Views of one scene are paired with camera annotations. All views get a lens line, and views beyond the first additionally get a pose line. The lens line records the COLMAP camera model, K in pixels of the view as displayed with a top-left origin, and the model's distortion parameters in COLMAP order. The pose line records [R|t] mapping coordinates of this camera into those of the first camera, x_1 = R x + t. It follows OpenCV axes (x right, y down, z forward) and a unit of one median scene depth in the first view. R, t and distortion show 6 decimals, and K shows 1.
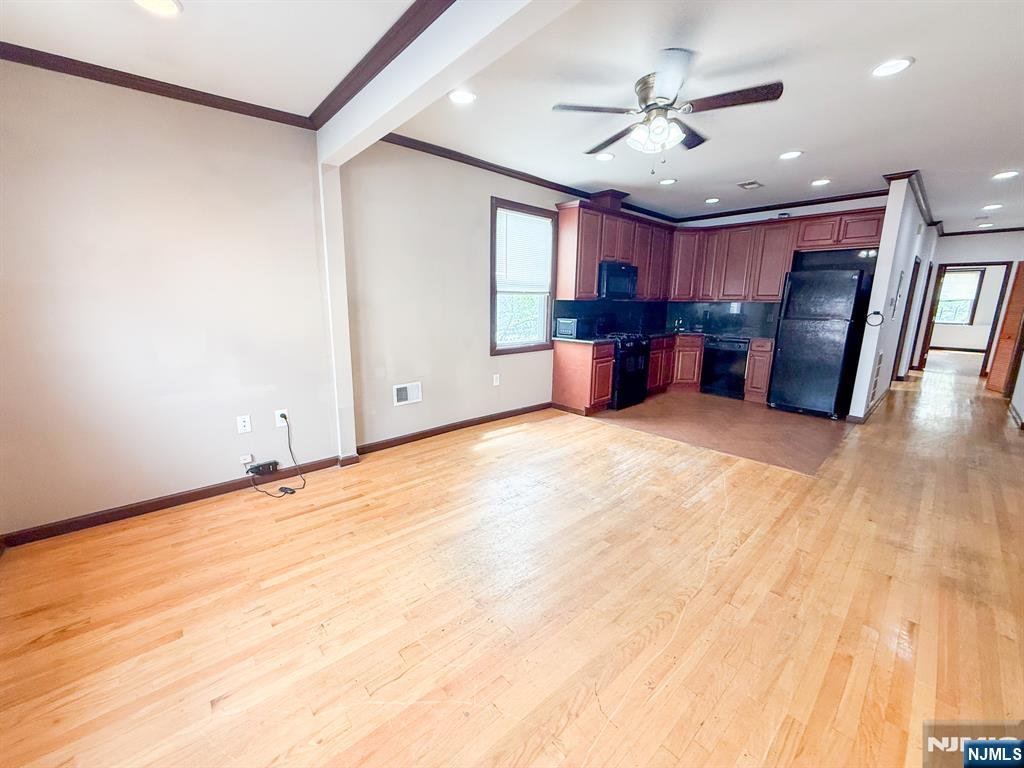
lens RADIAL K [[410.1, 0, 507.4], [0, 410.1, 384.0], [0, 0, 1]] dist [-0.001245, 0.000493]
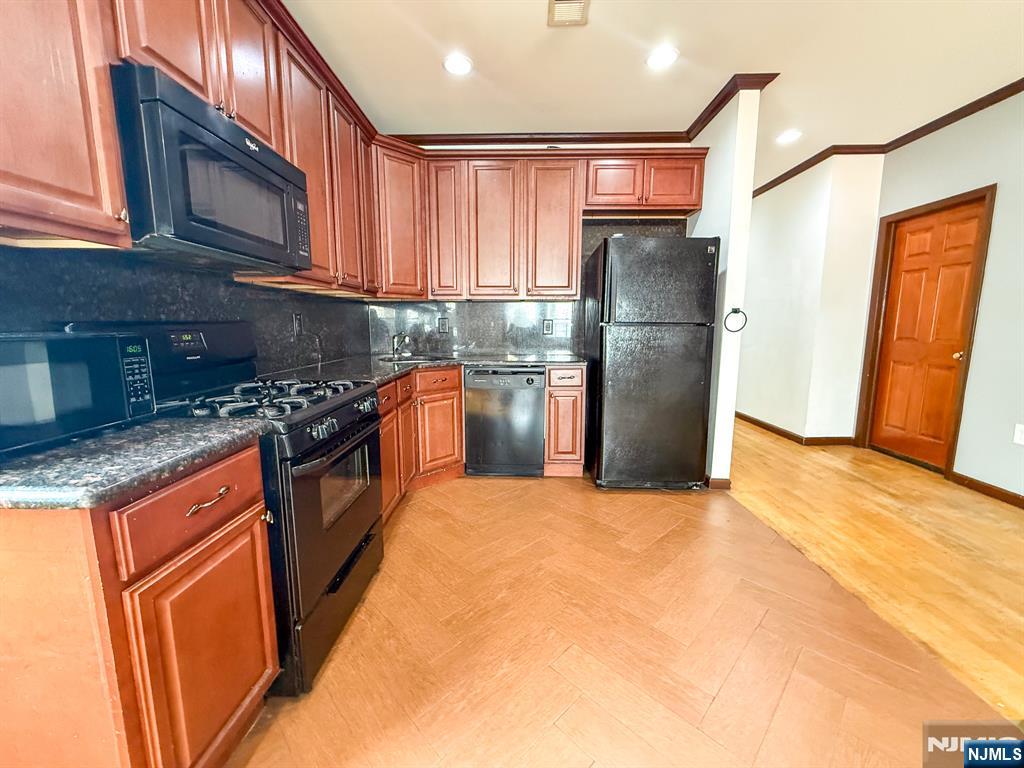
lens RADIAL K [[410.1, 0, 509.3], [0, 410.1, 383.6], [0, 0, 1]] dist [-0.001245, 0.000493]
pose [[0.697357, -0.112976, 0.707764, 0.203433], [0.151055, 0.988485, 0.008952, -0.111963], [-0.700625, 0.100668, 0.706392, 0.747246]]
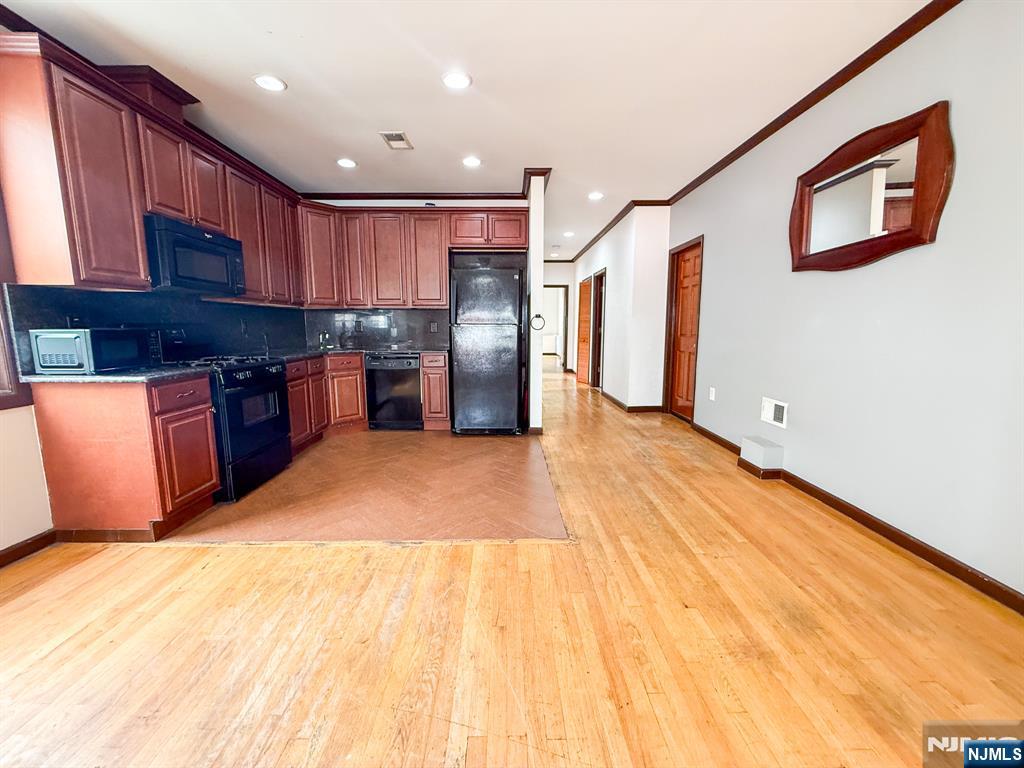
lens RADIAL K [[410.1, 0, 510.8], [0, 410.1, 383.2], [0, 0, 1]] dist [-0.001245, 0.000493]
pose [[0.671818, -0.112462, 0.732129, 0.141113], [0.157329, 0.987519, 0.007323, -0.035122], [-0.723815, 0.110265, 0.681127, 0.386676]]
